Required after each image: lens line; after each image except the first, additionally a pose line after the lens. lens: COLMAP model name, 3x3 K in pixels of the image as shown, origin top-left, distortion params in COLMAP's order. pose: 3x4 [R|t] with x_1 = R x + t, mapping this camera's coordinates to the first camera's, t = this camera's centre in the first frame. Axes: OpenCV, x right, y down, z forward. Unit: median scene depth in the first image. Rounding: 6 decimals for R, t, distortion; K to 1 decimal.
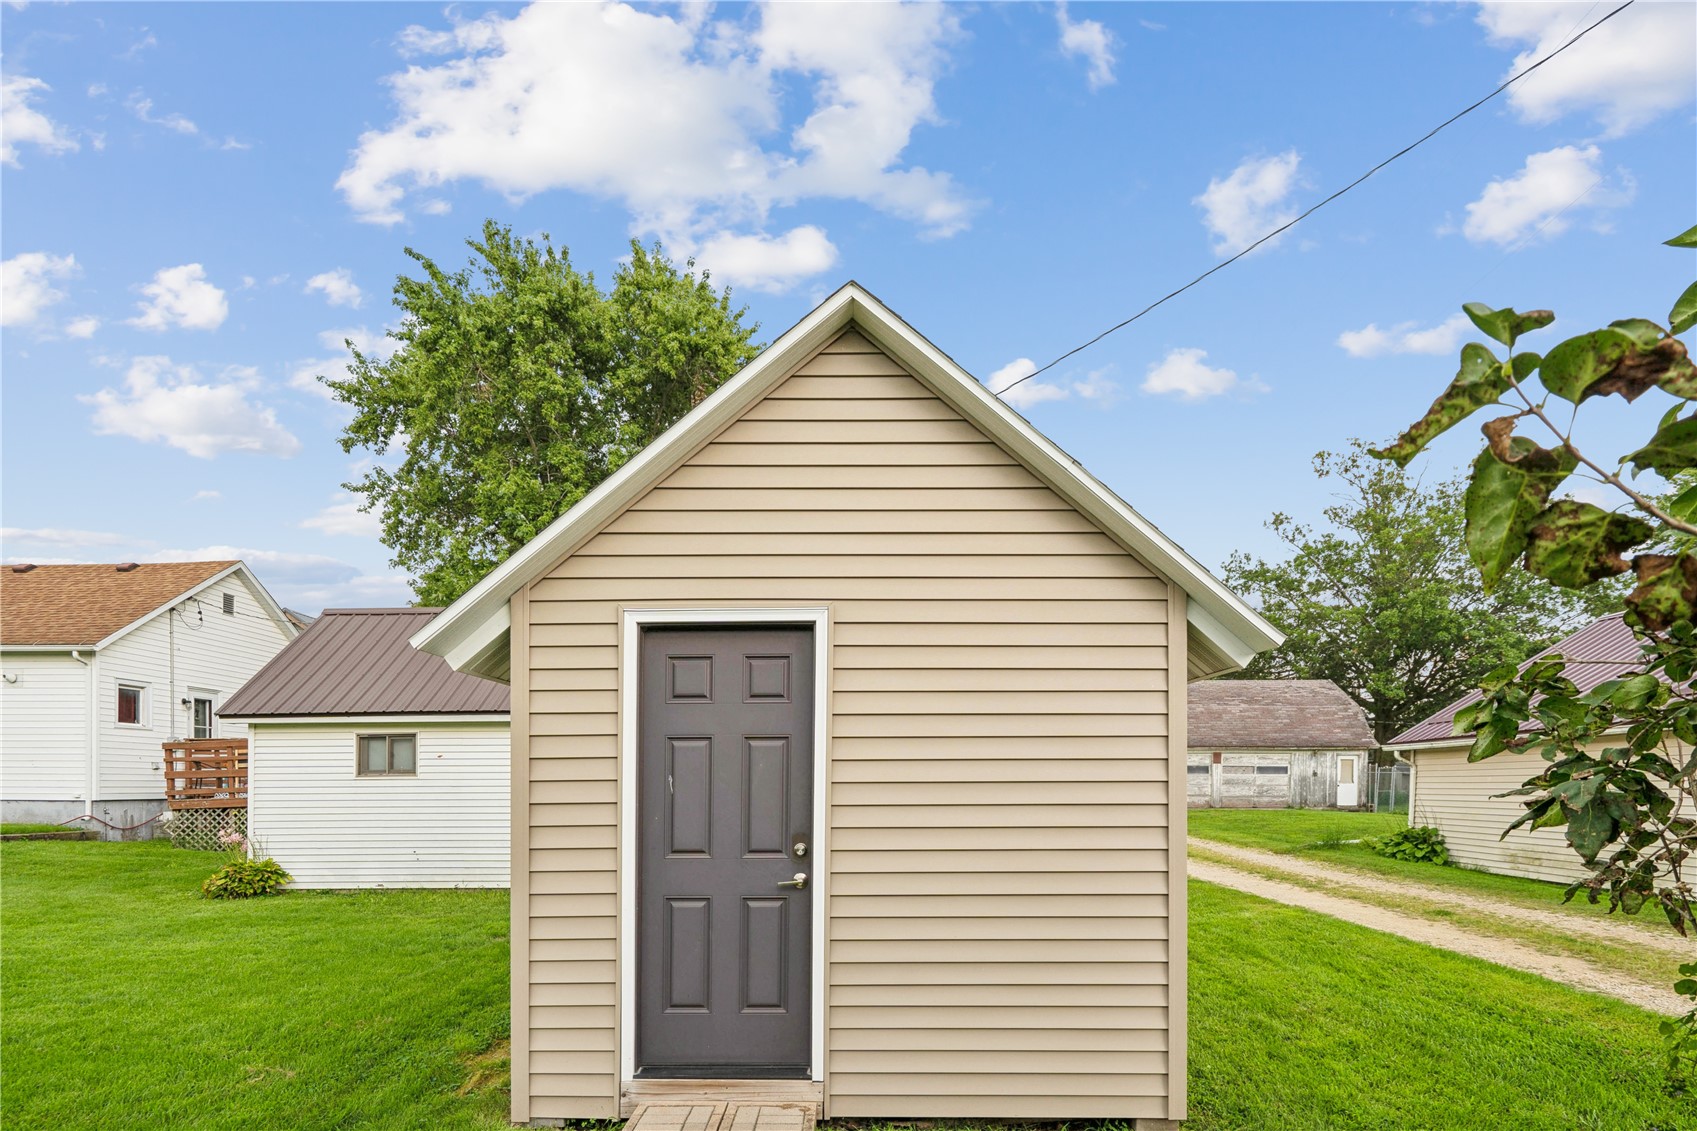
lens RADIAL K [[801.9, 0, 852.2], [0, 801.9, 567.2], [0, 0, 1]] dist [0.003828, 0.002675]
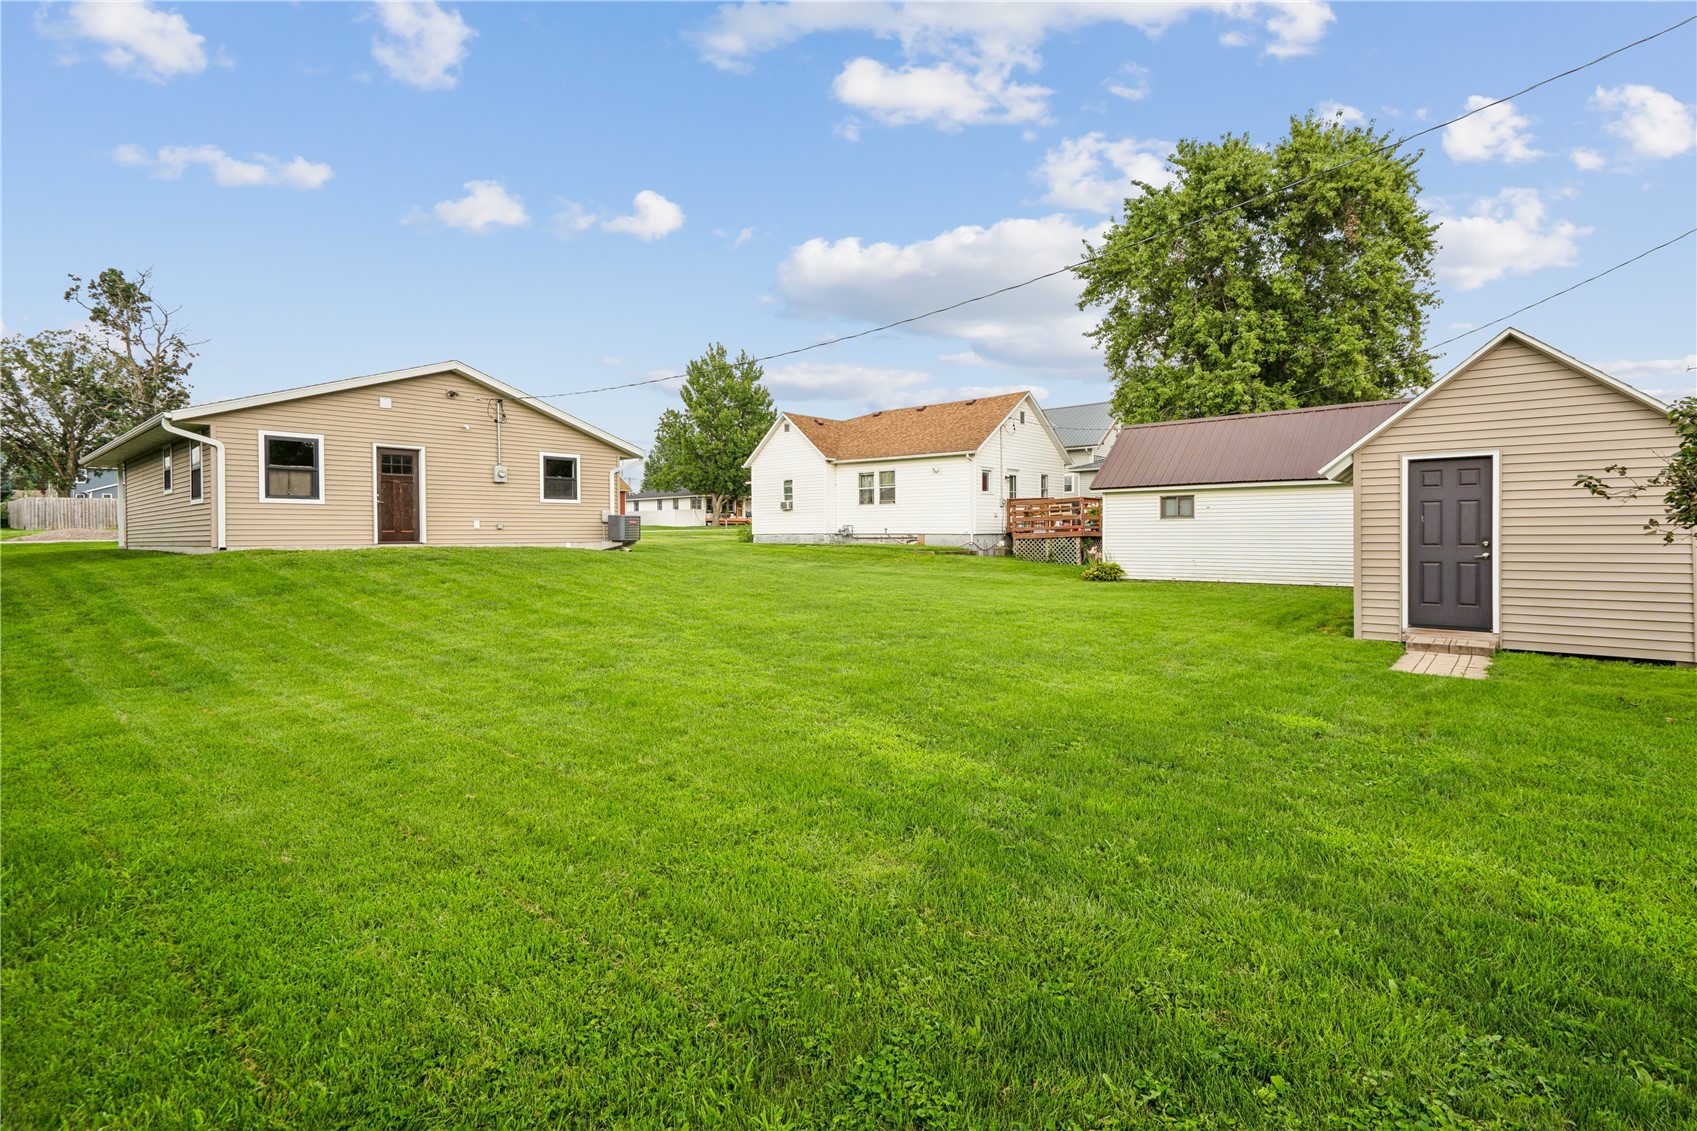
lens RADIAL K [[801.9, 0, 890.7], [0, 801.9, 519.4], [0, 0, 1]] dist [0.003828, 0.002675]
pose [[0.792749, -0.010404, -0.609459, -0.002657], [0.163583, 0.966808, 0.196274, -0.180246], [0.587188, -0.255293, 0.768138, -0.696291]]
